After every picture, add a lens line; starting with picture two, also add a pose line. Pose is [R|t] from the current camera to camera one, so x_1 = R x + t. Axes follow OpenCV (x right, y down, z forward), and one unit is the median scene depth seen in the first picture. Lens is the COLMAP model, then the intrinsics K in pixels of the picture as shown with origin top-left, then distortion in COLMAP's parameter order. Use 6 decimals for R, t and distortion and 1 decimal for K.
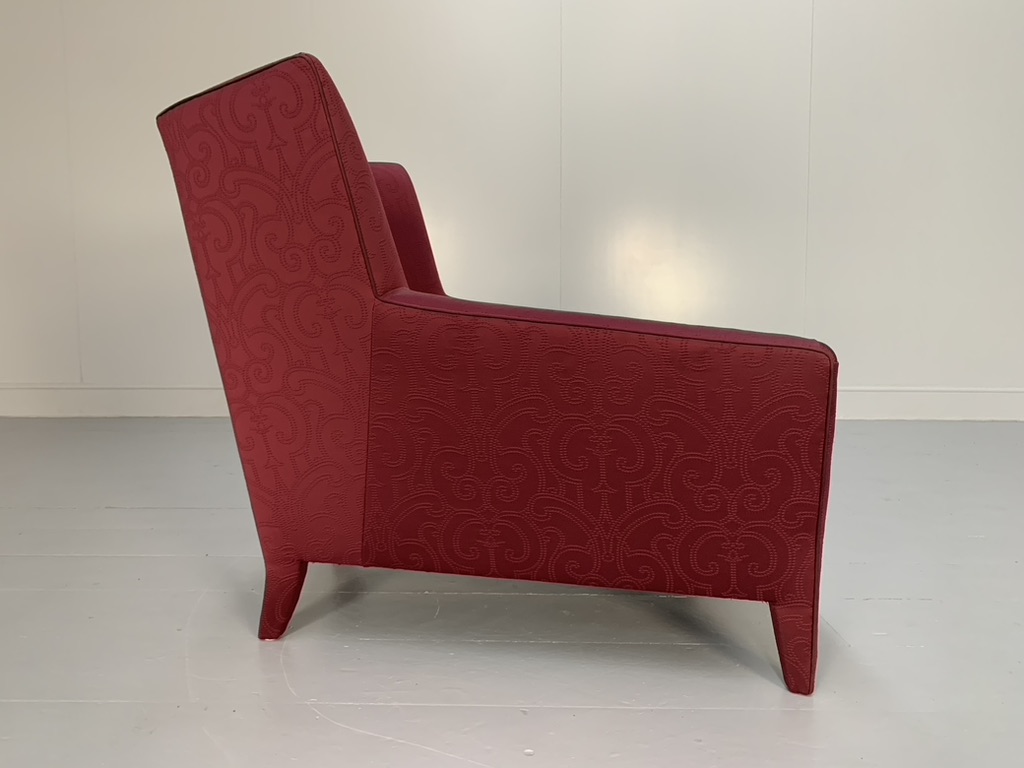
lens RADIAL K [[780.8, 0, 505.6], [0, 780.8, 375.0], [0, 0, 1]] dist [0.021709, -0.029902]
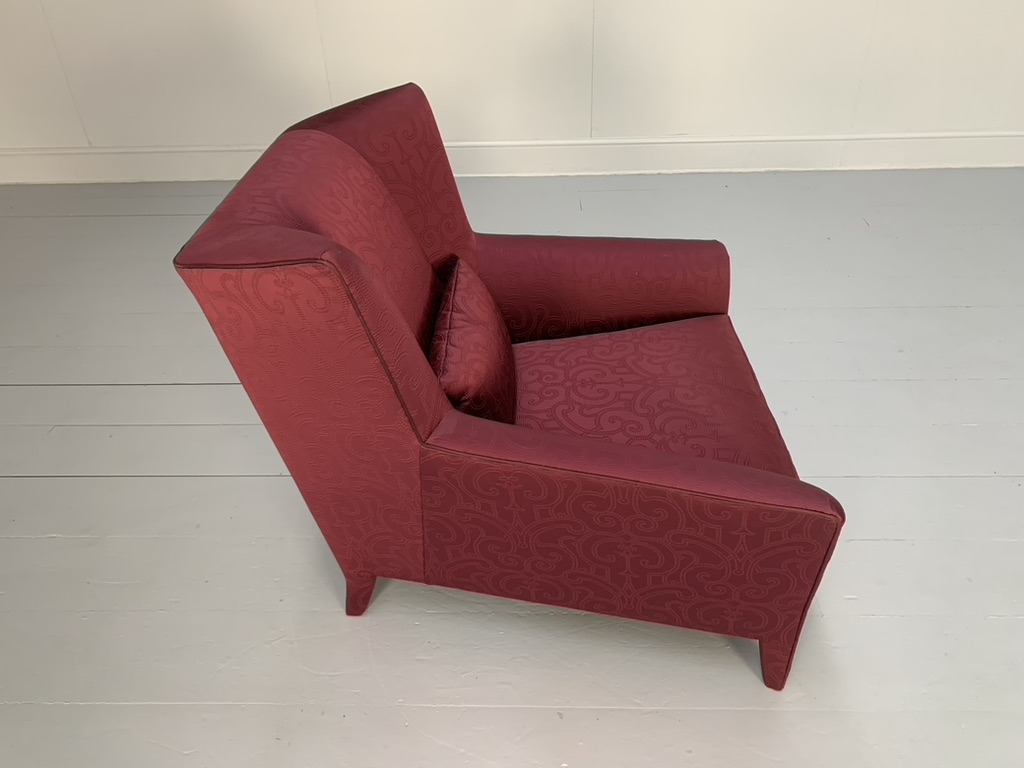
lens RADIAL K [[780.8, 0, 505.6], [0, 780.8, 375.0], [0, 0, 1]] dist [0.021709, -0.029902]
pose [[0.999262, -0.017433, -0.034241, -0.012883], [0.032087, 0.868848, 0.494038, -0.699377], [0.021137, -0.494772, 0.868766, 0.121785]]
